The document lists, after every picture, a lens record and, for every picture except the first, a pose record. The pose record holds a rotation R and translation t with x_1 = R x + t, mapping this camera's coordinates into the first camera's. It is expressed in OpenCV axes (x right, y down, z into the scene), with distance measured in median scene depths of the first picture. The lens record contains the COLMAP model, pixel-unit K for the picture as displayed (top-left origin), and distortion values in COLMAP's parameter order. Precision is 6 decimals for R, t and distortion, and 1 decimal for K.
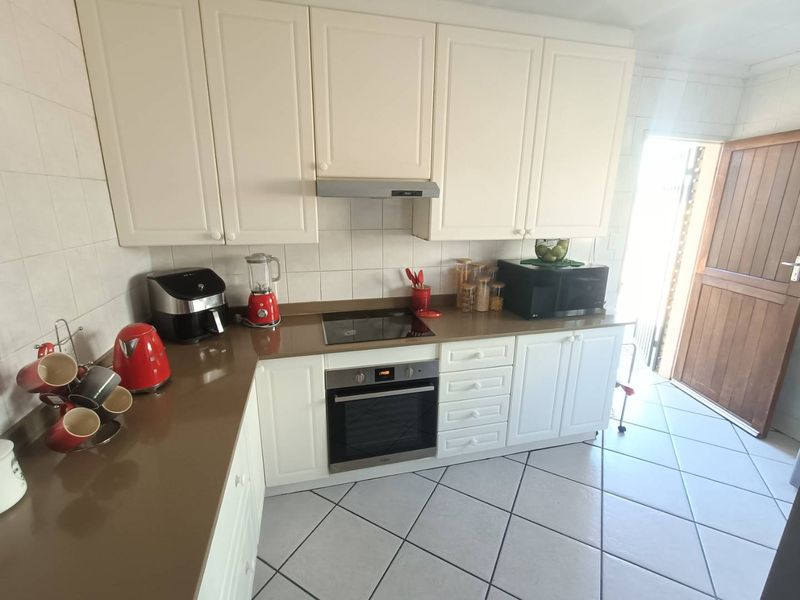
lens RADIAL K [[360.9, 0, 395.5], [0, 360.9, 293.3], [0, 0, 1]] dist [0.001433, 0.000676]
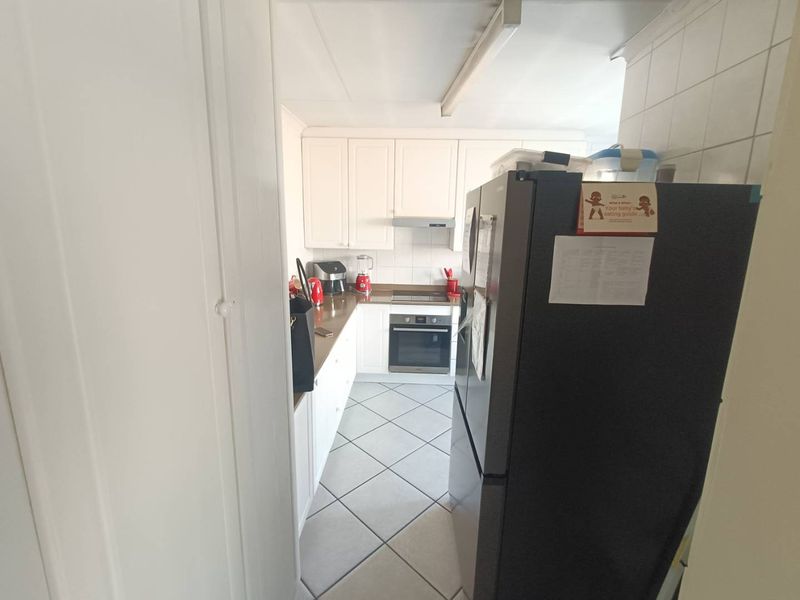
lens RADIAL K [[360.9, 0, 395.5], [0, 360.9, 293.3], [0, 0, 1]] dist [0.001433, 0.000676]
pose [[0.962066, 0.062628, -0.265531, 0.322978], [-0.079450, 0.995425, -0.053081, 0.190501], [0.260992, 0.072164, 0.962640, -0.825229]]
